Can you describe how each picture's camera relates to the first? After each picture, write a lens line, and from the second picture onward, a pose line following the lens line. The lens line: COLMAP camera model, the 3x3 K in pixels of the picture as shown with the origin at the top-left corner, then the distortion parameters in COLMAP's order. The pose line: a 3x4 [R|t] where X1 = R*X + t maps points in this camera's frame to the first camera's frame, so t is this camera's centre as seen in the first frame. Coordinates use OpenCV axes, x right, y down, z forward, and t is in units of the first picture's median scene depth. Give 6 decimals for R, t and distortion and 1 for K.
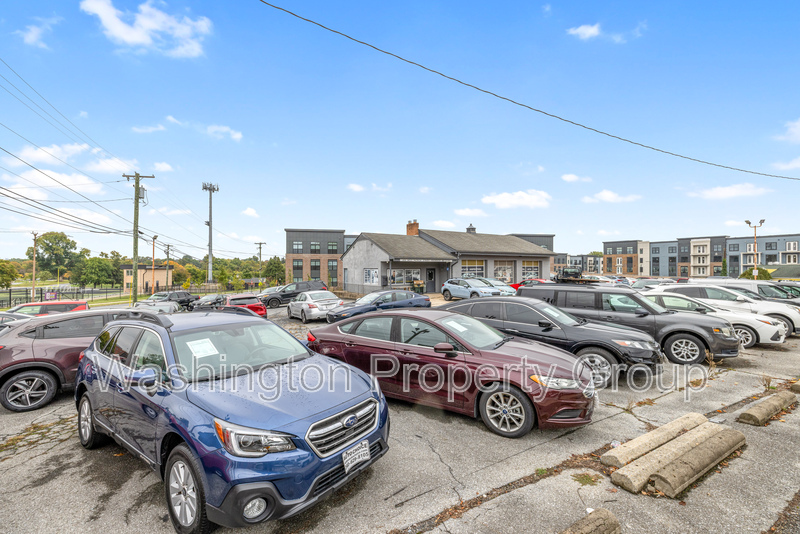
lens RADIAL K [[339.7, 0, 399.1], [0, 339.7, 267.4], [0, 0, 1]] dist [0.020297, 0.000099]
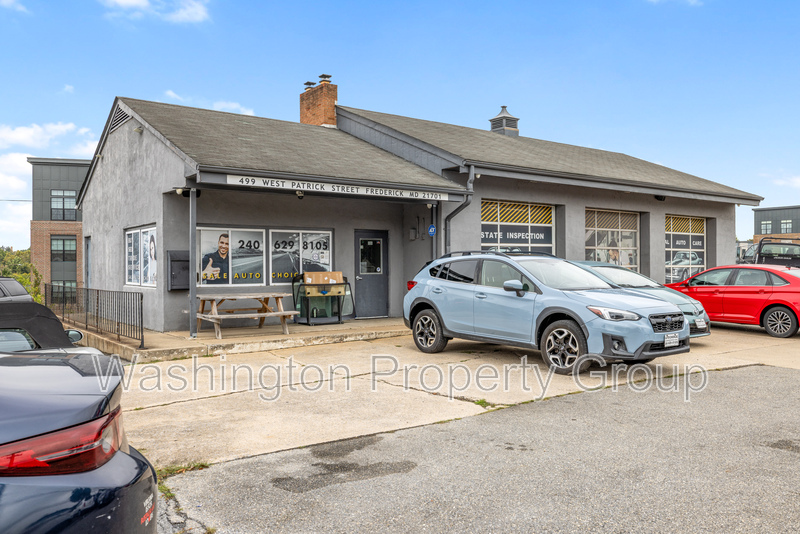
lens RADIAL K [[649.7, 0, 398.5], [0, 649.7, 266.0], [0, 0, 1]] dist [0.014930, 0.004529]
pose [[0.996776, -0.002551, 0.080200, 0.064886], [0.002676, 0.999995, -0.001448, 0.030231], [-0.080195, 0.001658, 0.996778, 0.421631]]
